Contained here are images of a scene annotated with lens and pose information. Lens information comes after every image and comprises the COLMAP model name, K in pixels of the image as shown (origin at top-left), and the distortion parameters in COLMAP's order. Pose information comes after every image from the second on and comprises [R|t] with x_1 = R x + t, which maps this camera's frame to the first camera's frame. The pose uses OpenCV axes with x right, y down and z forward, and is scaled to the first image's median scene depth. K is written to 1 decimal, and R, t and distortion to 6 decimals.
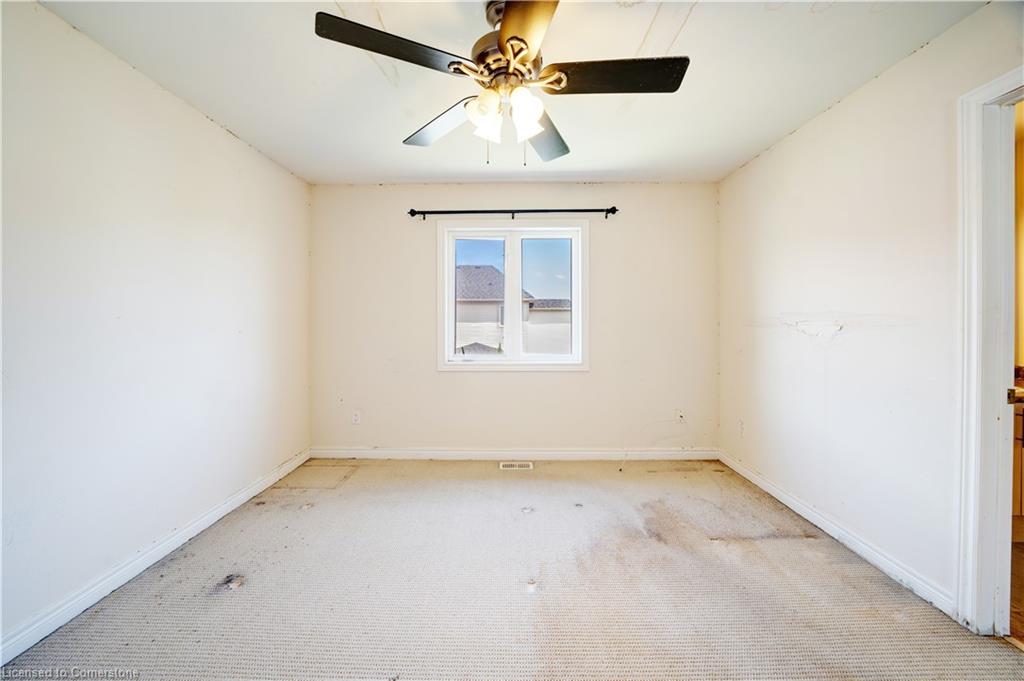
lens RADIAL K [[364.3, 0, 503.6], [0, 364.3, 334.0], [0, 0, 1]] dist [-0.014442, 0.000546]
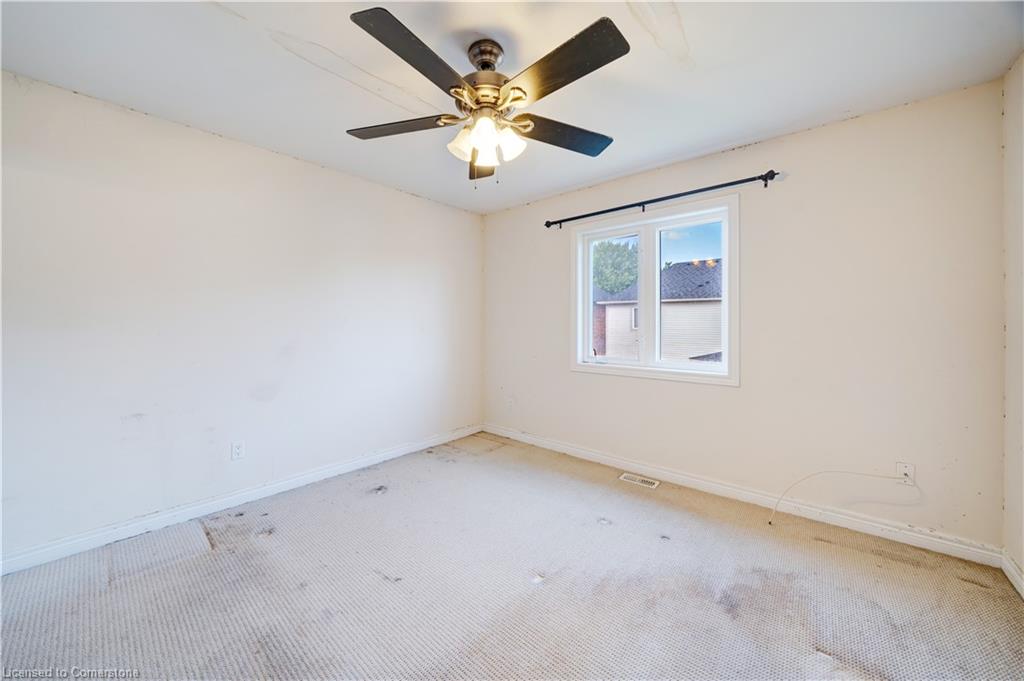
lens RADIAL K [[364.3, 0, 503.6], [0, 364.3, 334.0], [0, 0, 1]] dist [-0.014442, 0.000546]
pose [[0.763595, 0.019544, -0.645399, 0.362559], [-0.024989, 0.999687, 0.000707, 0.001329], [0.645211, 0.015588, 0.763845, 0.076882]]
